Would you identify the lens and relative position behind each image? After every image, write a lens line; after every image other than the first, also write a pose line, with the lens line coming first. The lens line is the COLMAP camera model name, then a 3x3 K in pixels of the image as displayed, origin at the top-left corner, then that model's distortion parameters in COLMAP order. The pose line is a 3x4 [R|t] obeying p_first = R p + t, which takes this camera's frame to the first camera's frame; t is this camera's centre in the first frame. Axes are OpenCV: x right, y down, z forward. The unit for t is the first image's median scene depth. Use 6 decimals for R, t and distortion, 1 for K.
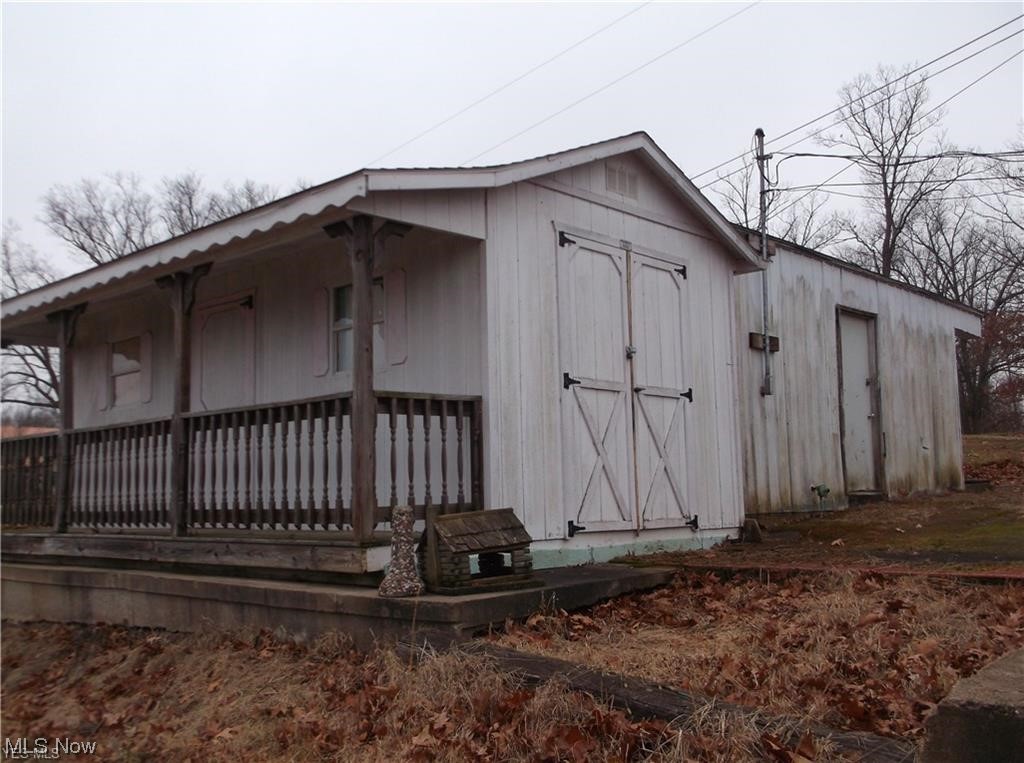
lens RADIAL K [[1015.0, 0, 479.5], [0, 1015.0, 371.4], [0, 0, 1]] dist [0.006165, 0.000775]
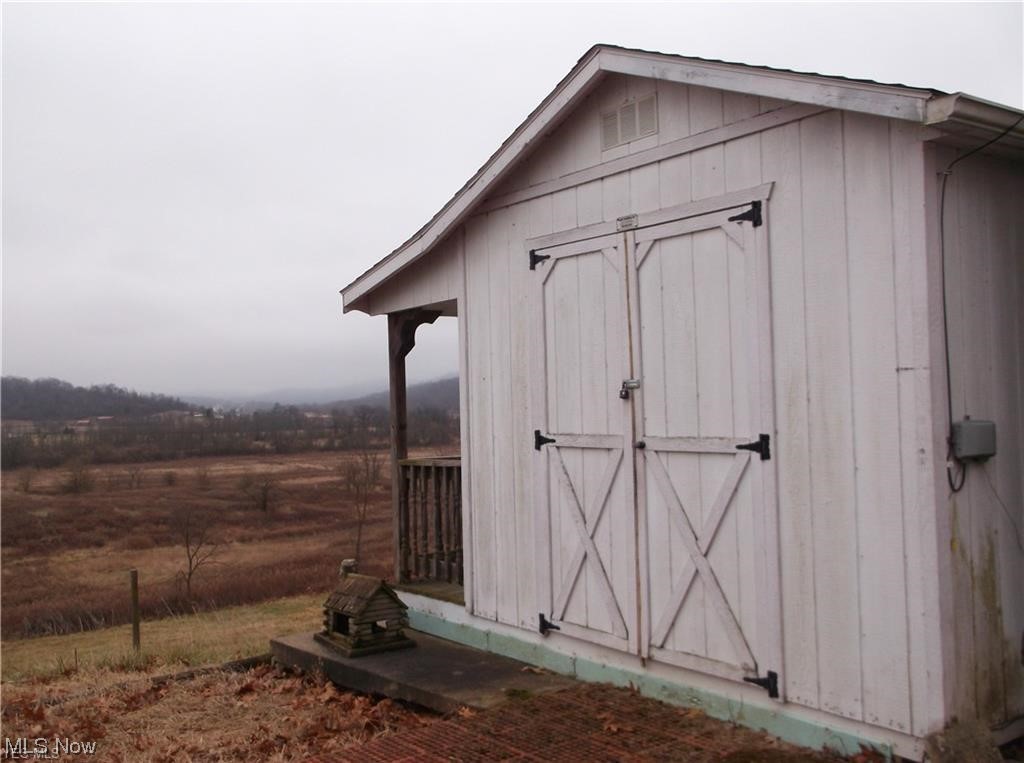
lens RADIAL K [[995.8, 0, 510.7], [0, 995.8, 376.1], [0, 0, 1]] dist [0.016974, 0.007176]
pose [[-0.163078, -0.002707, -0.986609, 0.817530], [0.151563, 0.988058, -0.027763, -0.020881], [0.974902, -0.154061, -0.160720, 1.051021]]
